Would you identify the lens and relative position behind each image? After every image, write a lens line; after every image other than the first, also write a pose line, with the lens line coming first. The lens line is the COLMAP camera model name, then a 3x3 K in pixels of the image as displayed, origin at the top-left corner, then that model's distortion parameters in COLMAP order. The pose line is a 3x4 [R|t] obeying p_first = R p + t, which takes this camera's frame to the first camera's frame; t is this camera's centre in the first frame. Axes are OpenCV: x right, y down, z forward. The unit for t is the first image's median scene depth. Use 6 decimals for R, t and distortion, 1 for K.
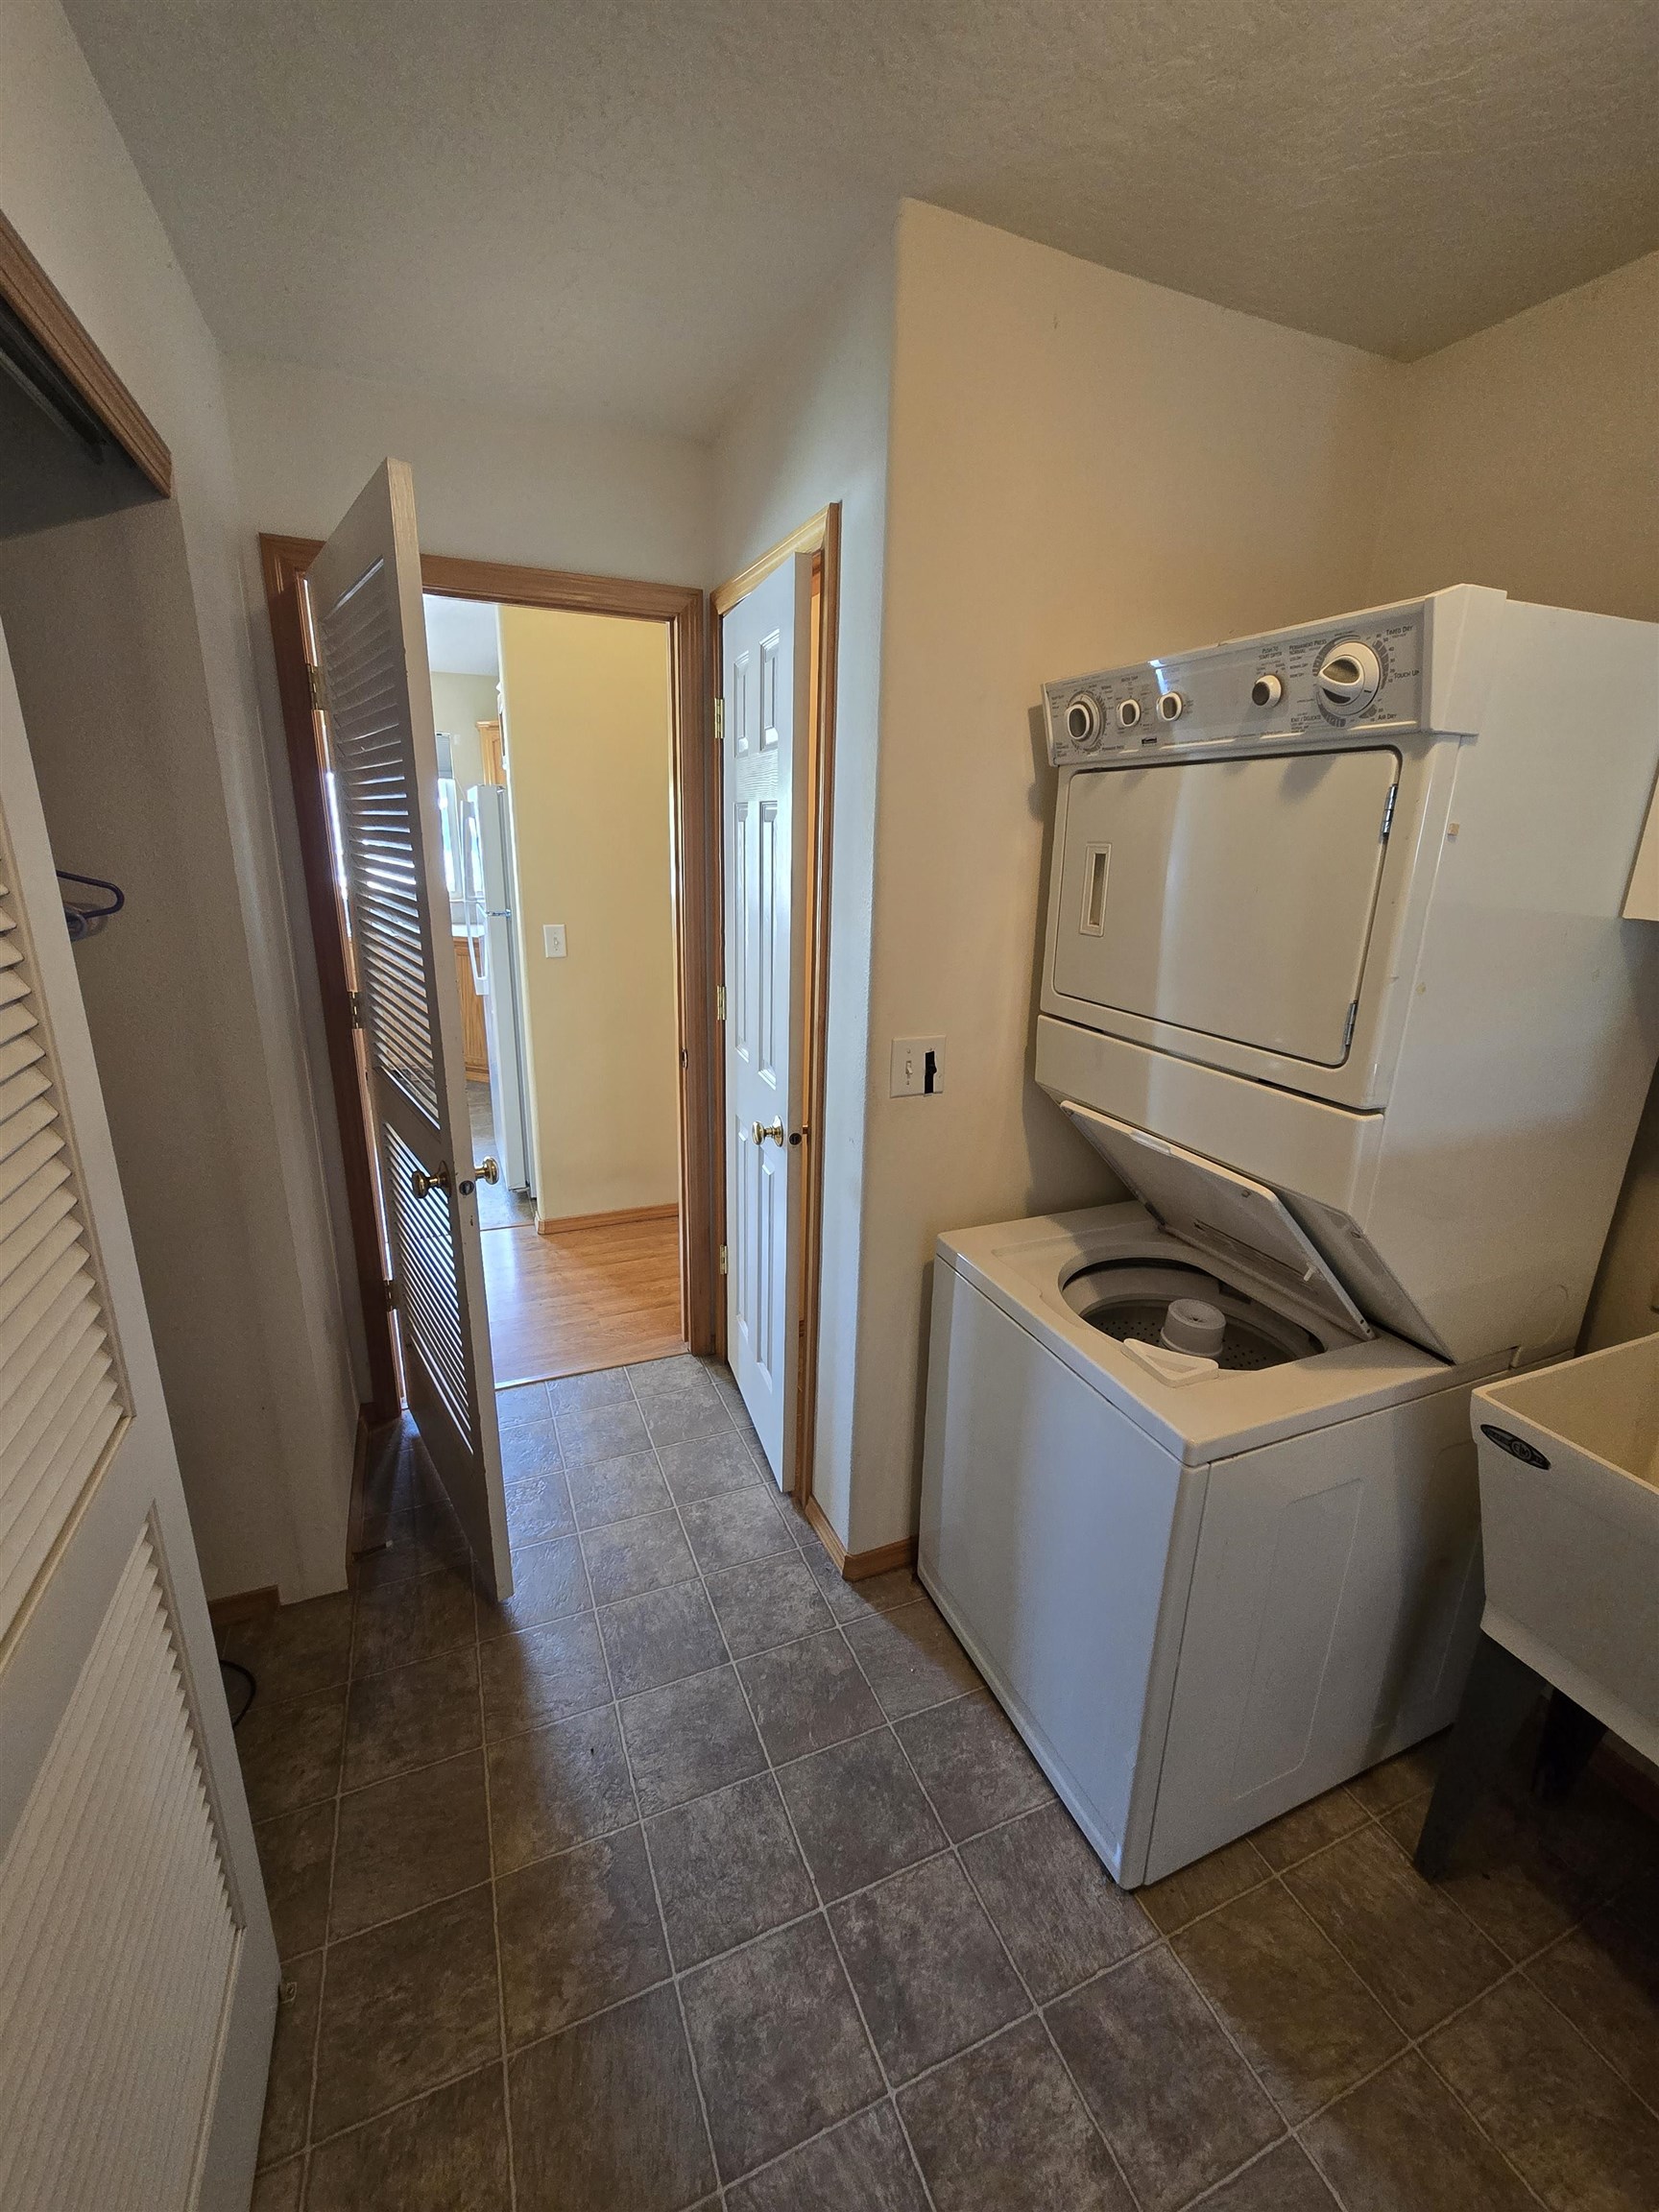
lens RADIAL K [[909.4, 0, 832.6], [0, 909.4, 1101.2], [0, 0, 1]] dist [0.001732, 0.000014]
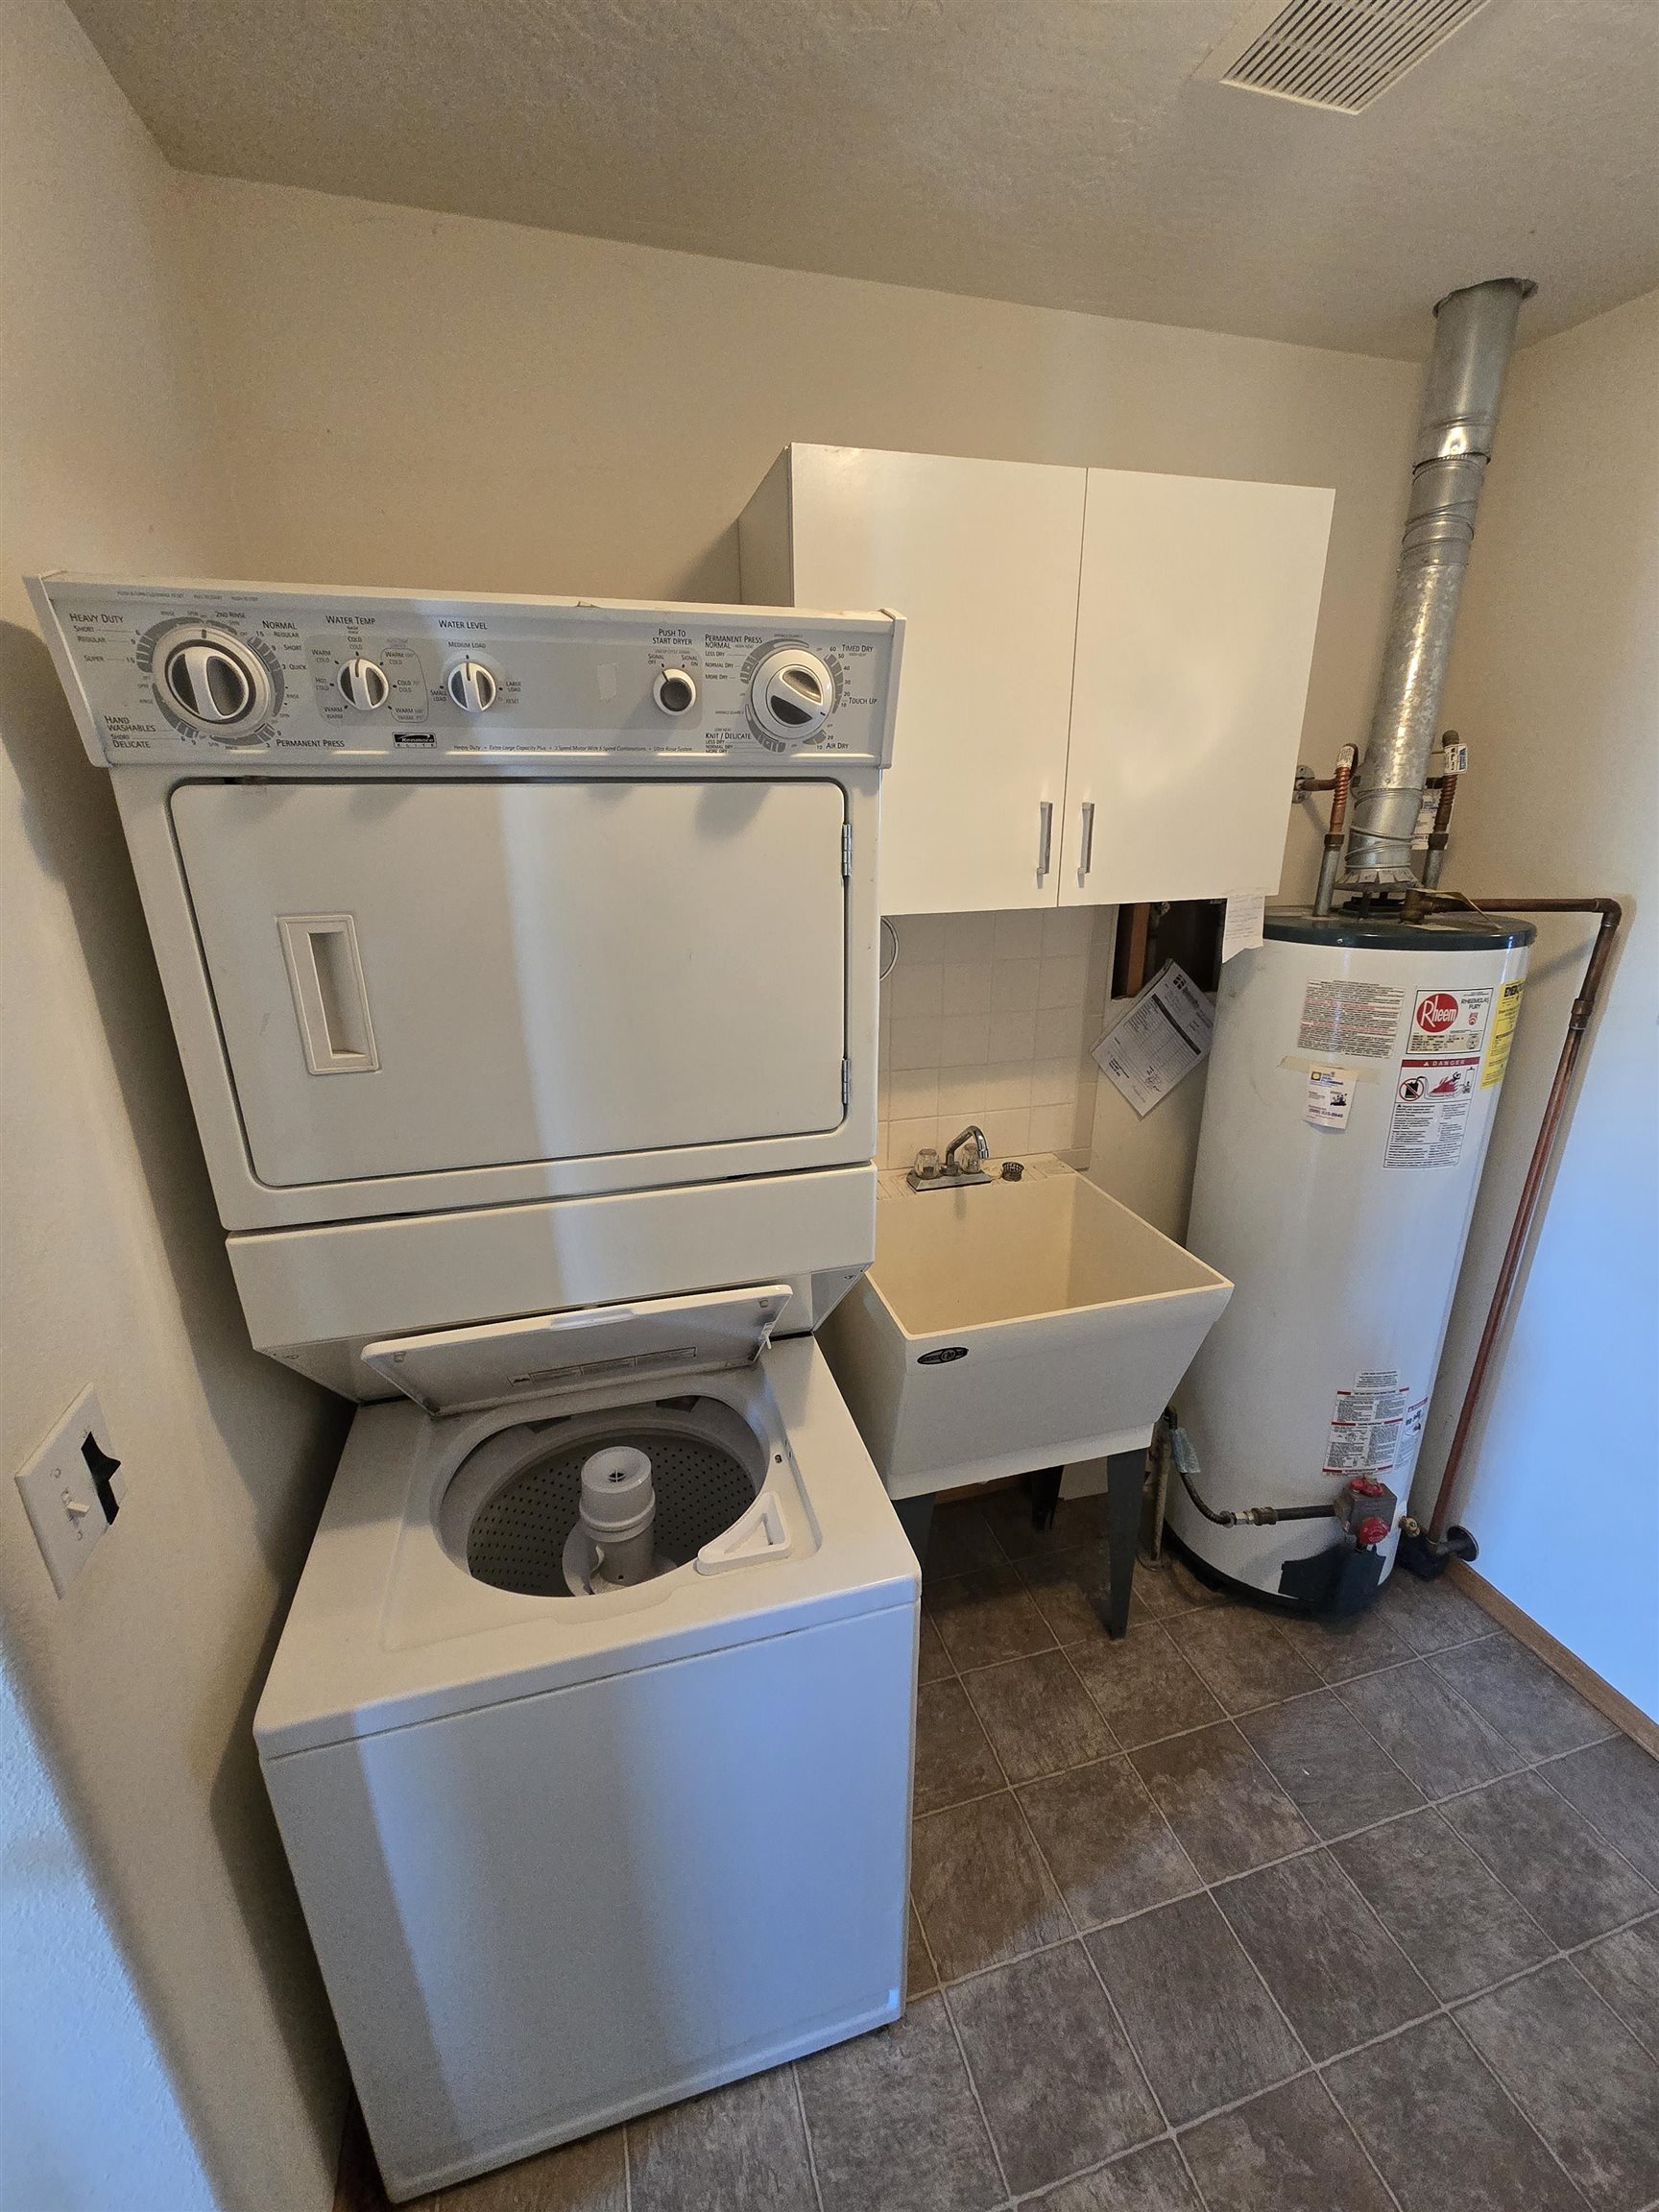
lens RADIAL K [[909.4, 0, 832.6], [0, 909.4, 1101.2], [0, 0, 1]] dist [0.001732, 0.000014]
pose [[0.126714, -0.342544, 0.930917, -0.246748], [0.288603, 0.910614, 0.295789, -0.287850], [-0.949027, 0.231185, 0.214247, 0.694805]]
